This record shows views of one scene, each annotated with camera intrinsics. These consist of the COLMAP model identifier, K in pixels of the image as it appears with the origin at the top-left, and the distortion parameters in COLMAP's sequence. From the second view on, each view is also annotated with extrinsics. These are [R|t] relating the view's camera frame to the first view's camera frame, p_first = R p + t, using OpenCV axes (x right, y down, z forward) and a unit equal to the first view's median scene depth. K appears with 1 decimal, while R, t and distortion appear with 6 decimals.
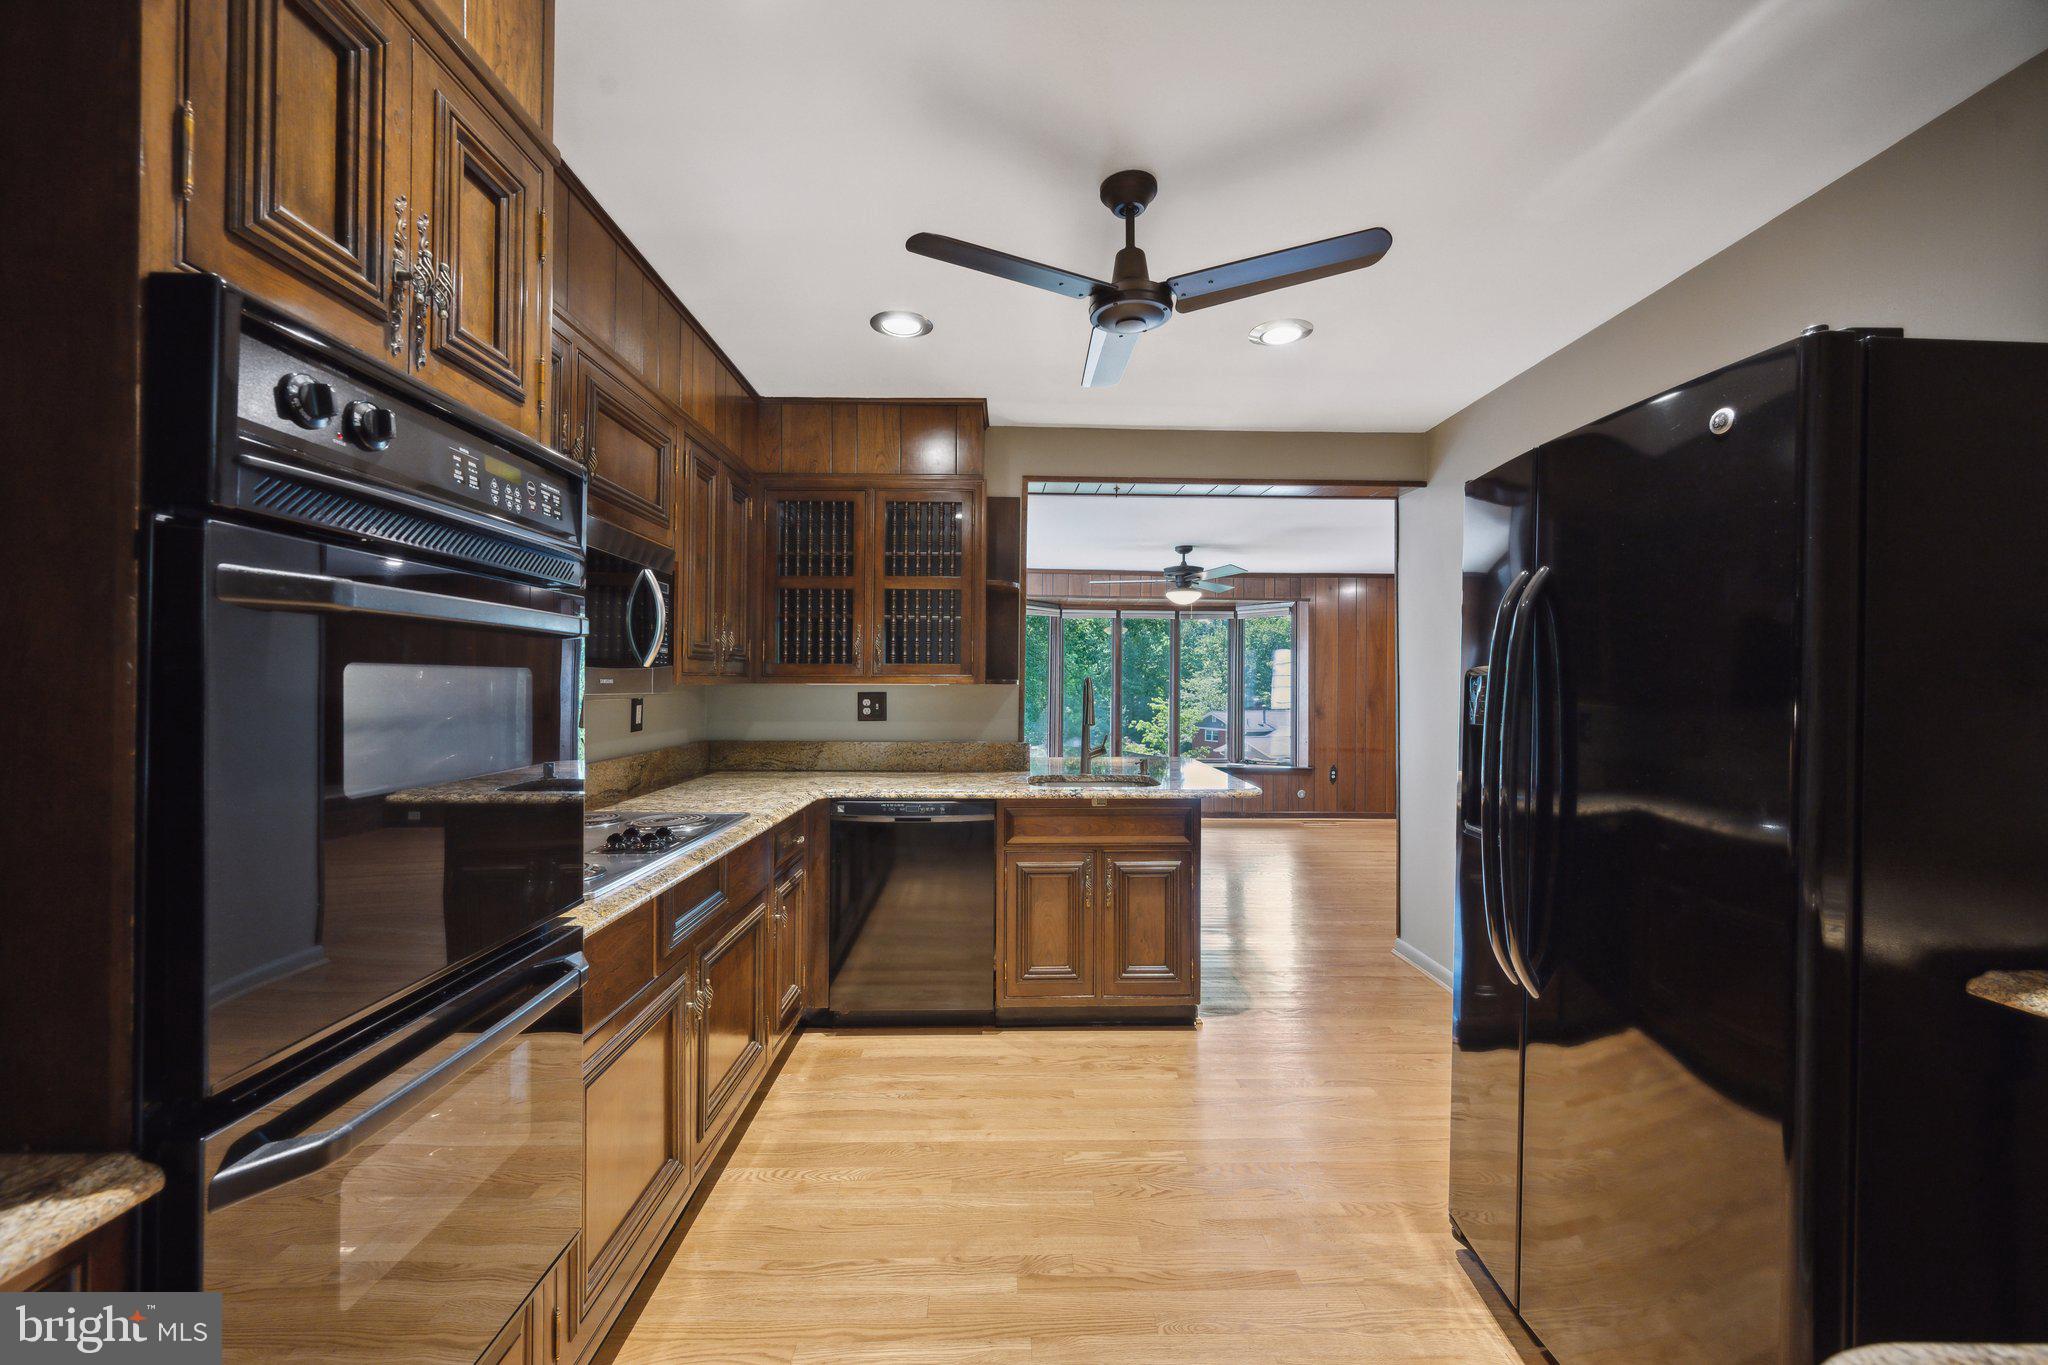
lens RADIAL K [[813.8, 0, 1018.6], [0, 813.8, 689.8], [0, 0, 1]] dist [0.000154, -0.000251]
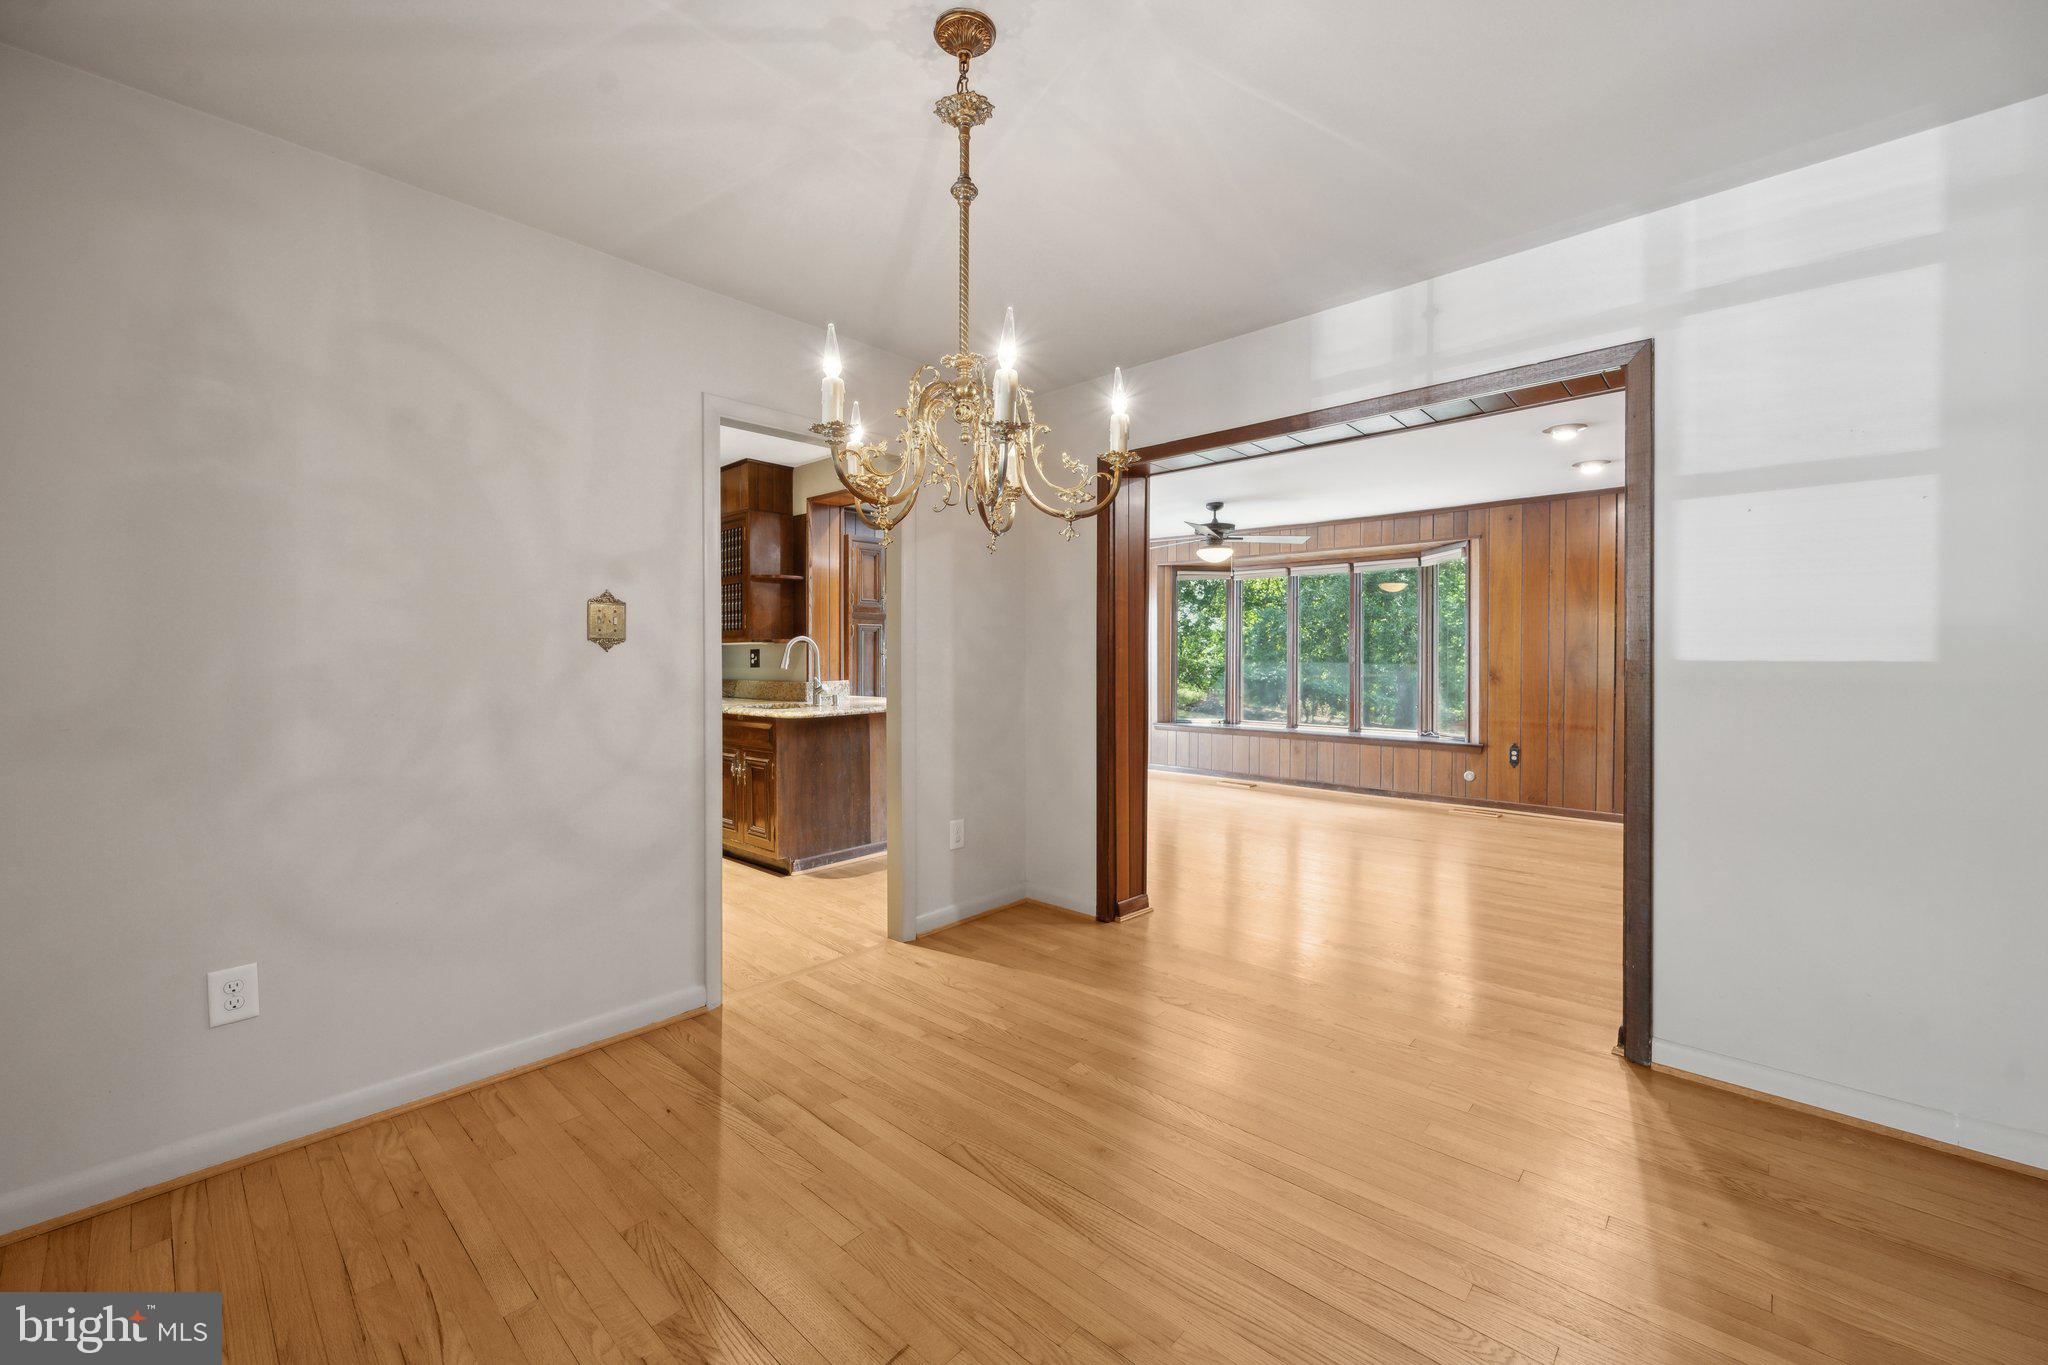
lens RADIAL K [[813.8, 0, 1018.8], [0, 813.8, 658.0], [0, 0, 1]] dist [0.000154, -0.000251]
pose [[0.729471, -0.002076, -0.684008, 0.576875], [0.000991, 0.999998, -0.001978, 0.010847], [0.684011, 0.000765, 0.729472, 0.094866]]
